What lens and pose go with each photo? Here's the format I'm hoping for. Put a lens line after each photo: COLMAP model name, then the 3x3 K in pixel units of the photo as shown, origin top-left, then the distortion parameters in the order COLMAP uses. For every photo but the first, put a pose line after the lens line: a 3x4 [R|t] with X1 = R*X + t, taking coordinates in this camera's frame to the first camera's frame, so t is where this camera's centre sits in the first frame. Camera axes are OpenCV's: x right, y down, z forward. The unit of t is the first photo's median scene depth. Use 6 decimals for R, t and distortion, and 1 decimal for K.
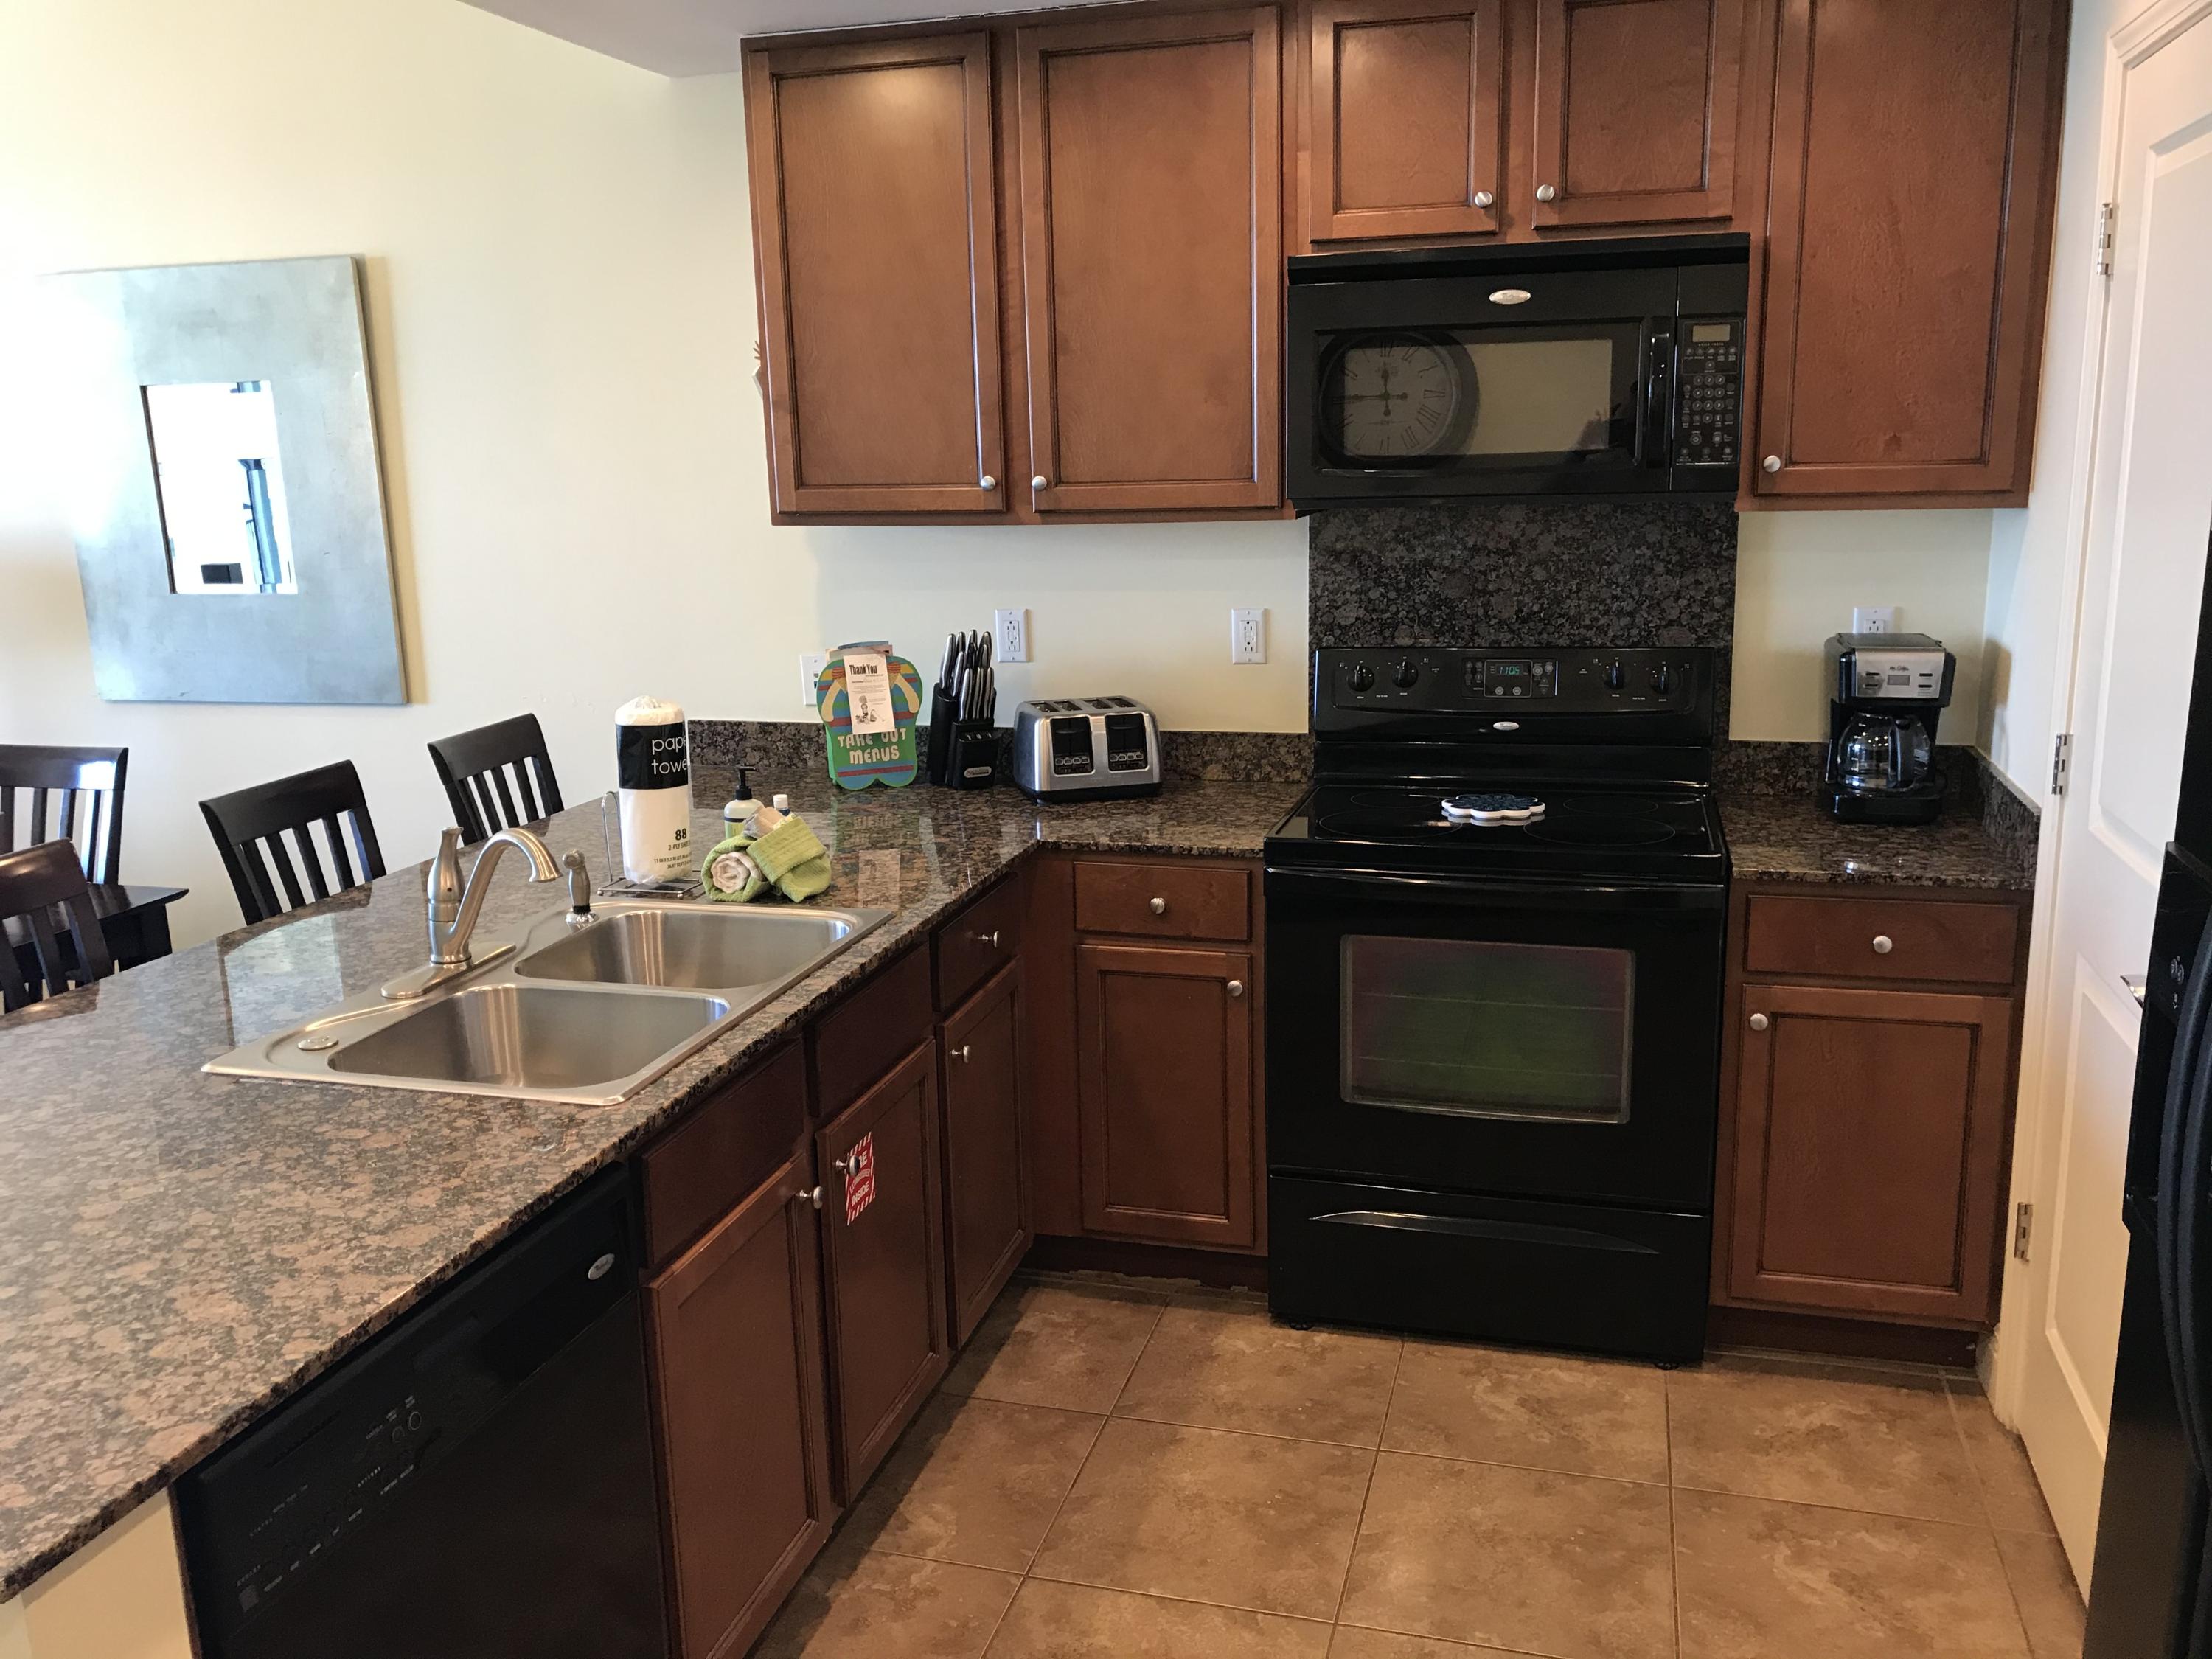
lens RADIAL K [[1814.5, 0, 1137.8], [0, 1814.5, 880.3], [0, 0, 1]] dist [0.029240, -0.026211]
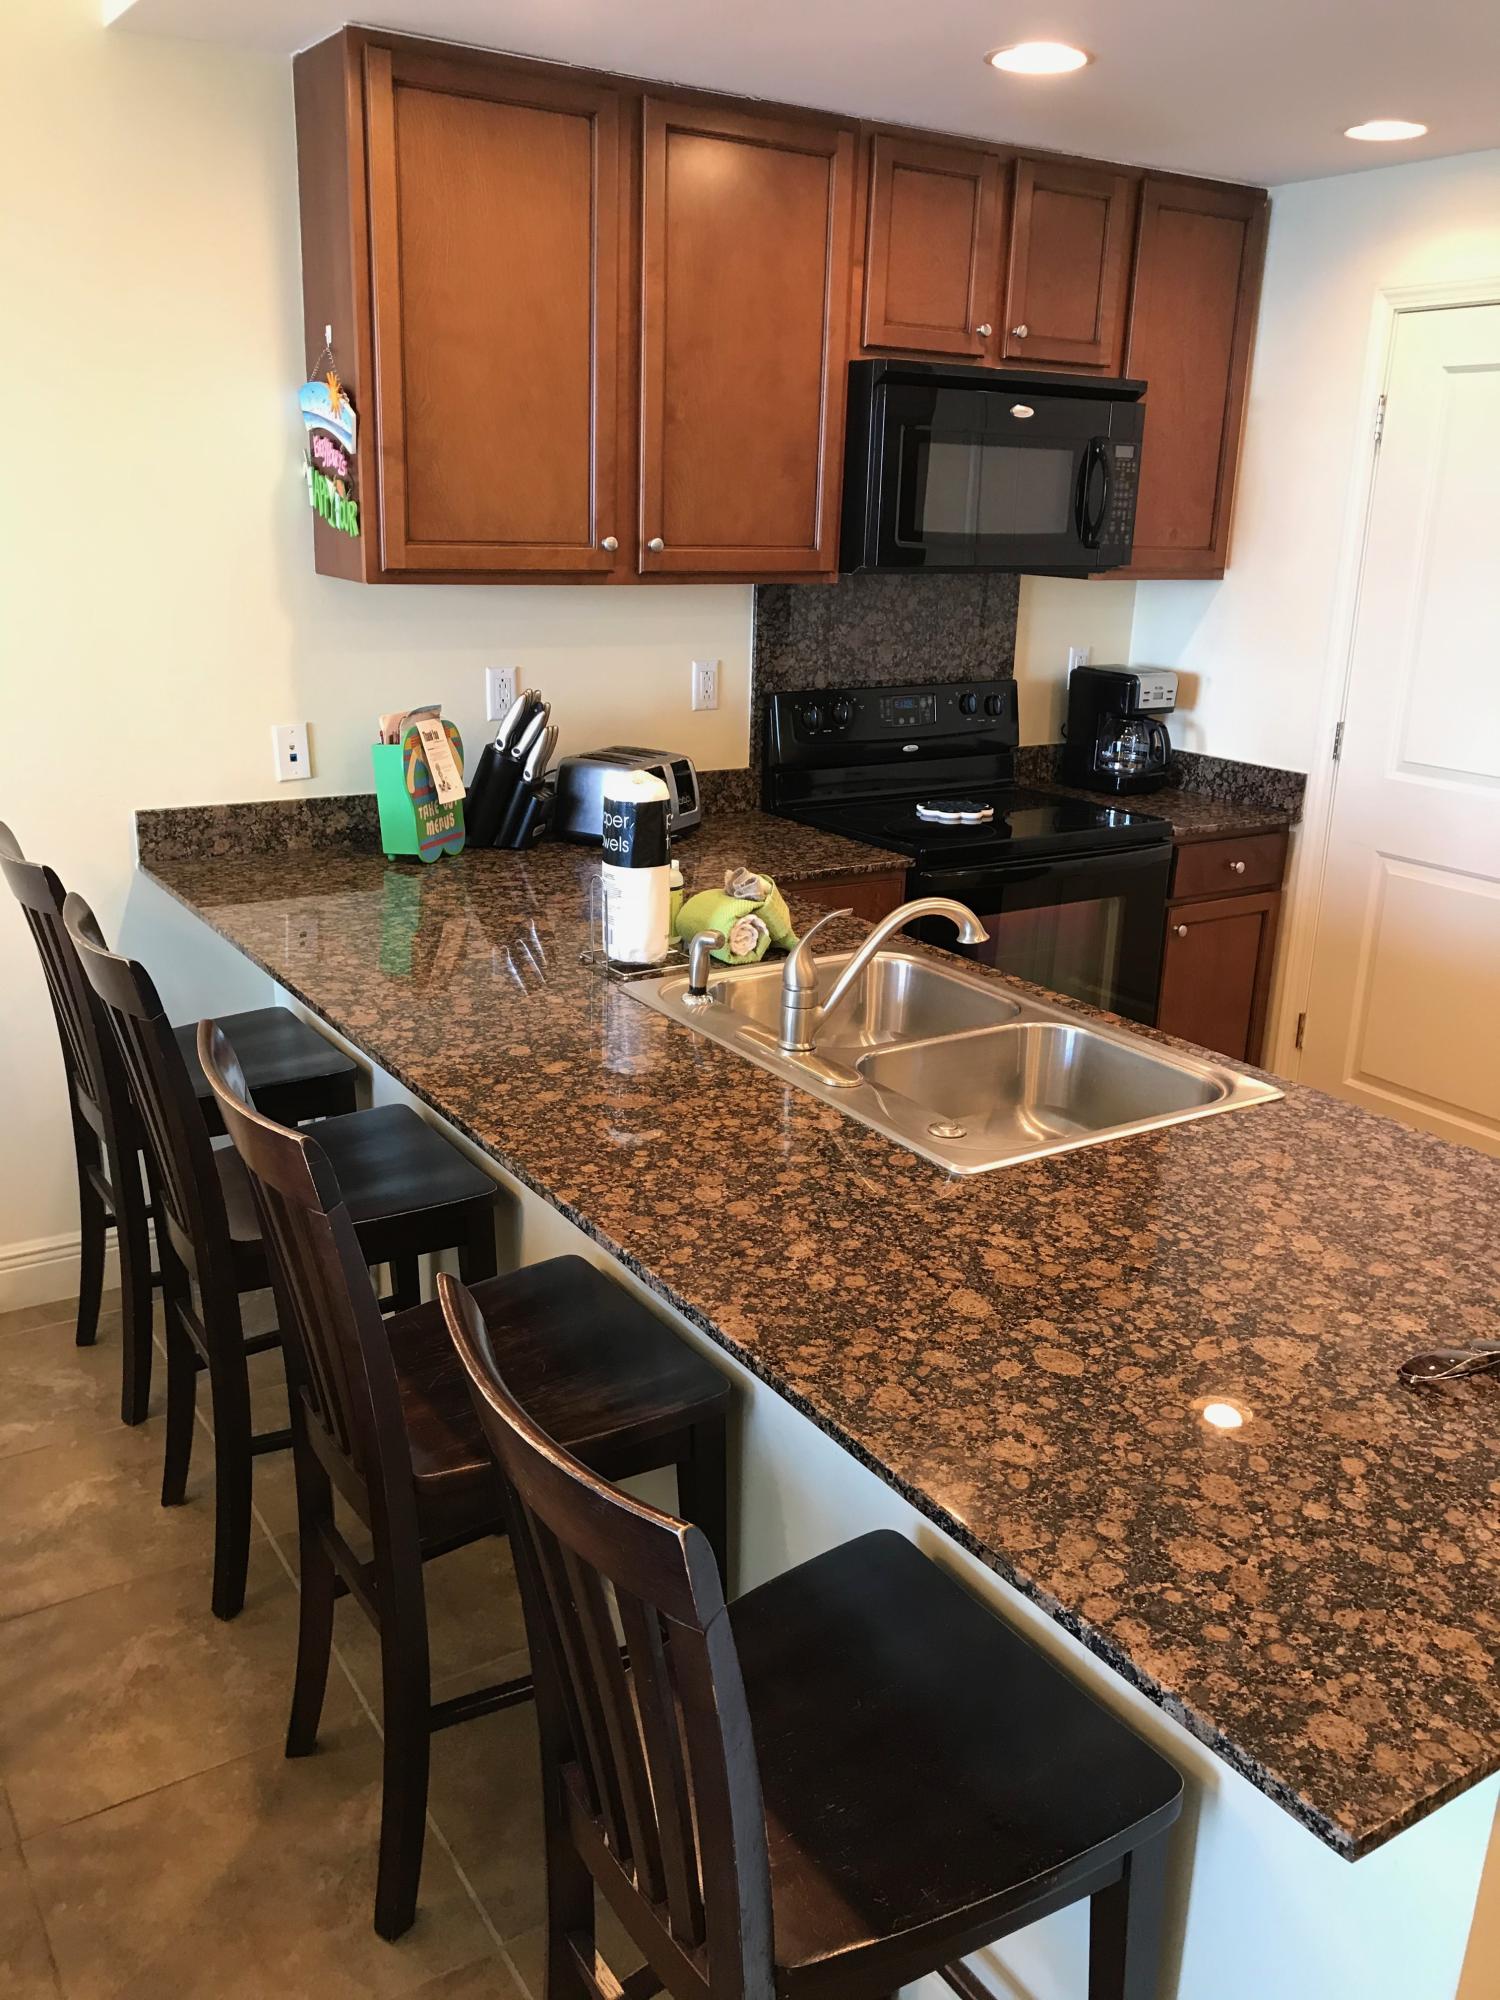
lens RADIAL K [[1640.6, 0, 751.8], [0, 1640.6, 997.6], [0, 0, 1]] dist [0.029240, -0.026211]
pose [[0.662855, -0.177053, 0.727513, -0.735147], [0.133362, 0.984021, 0.117969, -0.063308], [-0.736775, 0.018826, 0.675875, 0.306732]]
